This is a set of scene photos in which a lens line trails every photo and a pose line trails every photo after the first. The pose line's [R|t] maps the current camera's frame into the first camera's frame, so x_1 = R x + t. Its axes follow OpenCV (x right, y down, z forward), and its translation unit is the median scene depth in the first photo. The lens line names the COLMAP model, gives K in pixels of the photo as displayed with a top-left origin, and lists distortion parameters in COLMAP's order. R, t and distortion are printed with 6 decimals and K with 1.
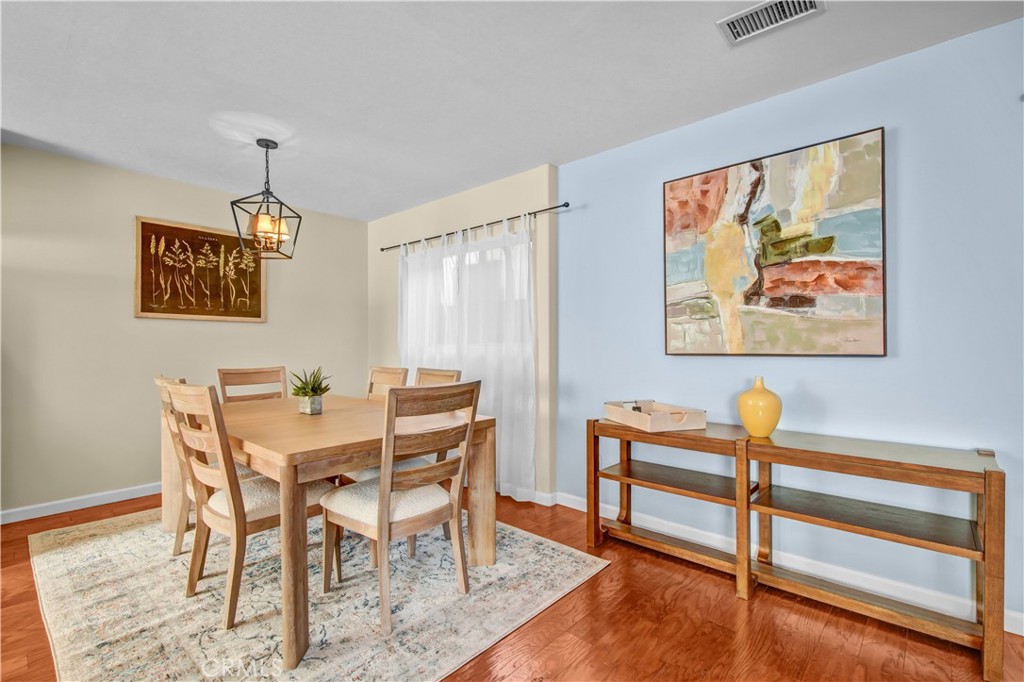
lens RADIAL K [[465.0, 0, 515.5], [0, 465.0, 342.0], [0, 0, 1]] dist [0.012742, -0.000279]
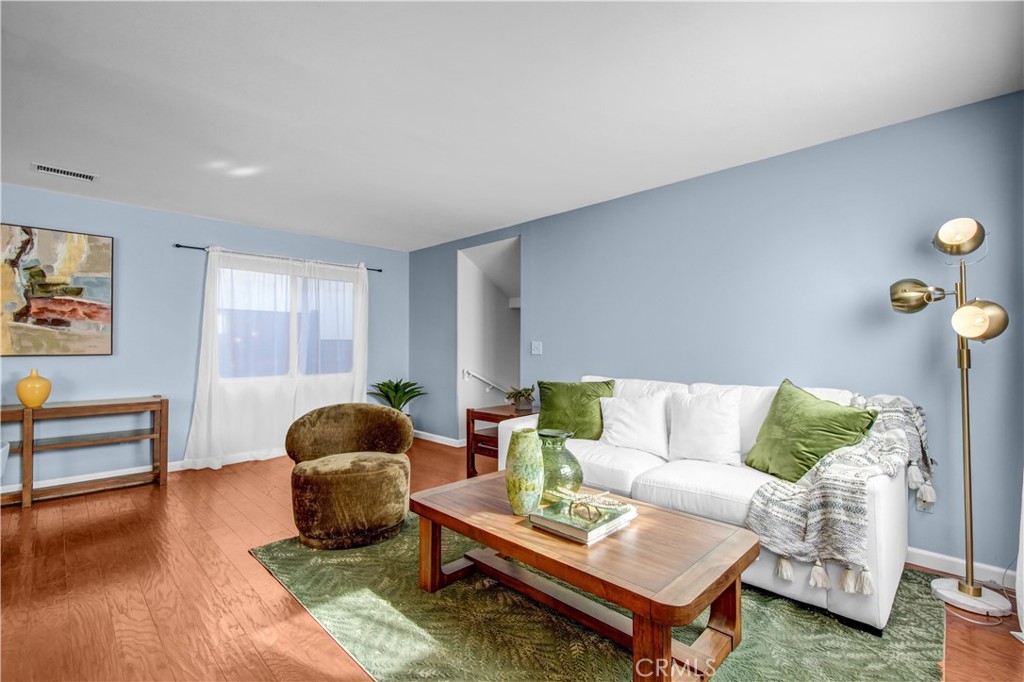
lens RADIAL K [[465.0, 0, 516.0], [0, 465.0, 337.4], [0, 0, 1]] dist [0.012742, -0.000279]
pose [[0.044690, 0.025835, 0.998667, -0.956000], [-0.009020, 0.999635, -0.025456, -0.006474], [-0.998960, -0.007870, 0.044907, -0.676012]]
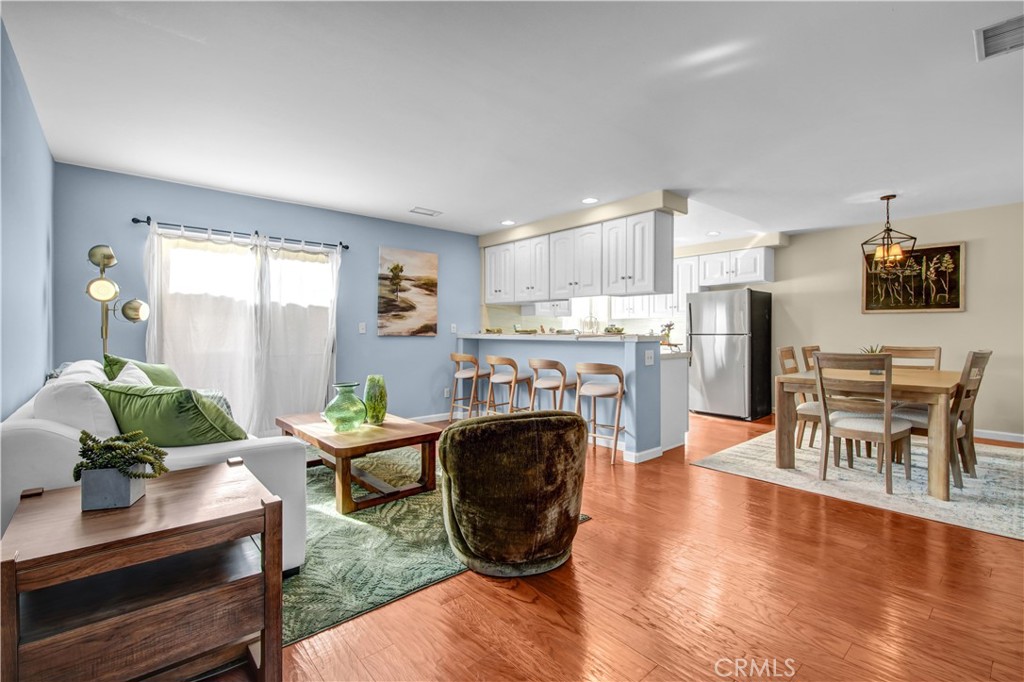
lens RADIAL K [[465.0, 0, 511.9], [0, 465.0, 335.3], [0, 0, 1]] dist [0.012742, -0.000279]
pose [[-0.127606, 0.010983, -0.991764, 2.553620], [0.006257, 0.999928, 0.010268, -0.000602], [0.991805, -0.004895, -0.127666, -0.029751]]
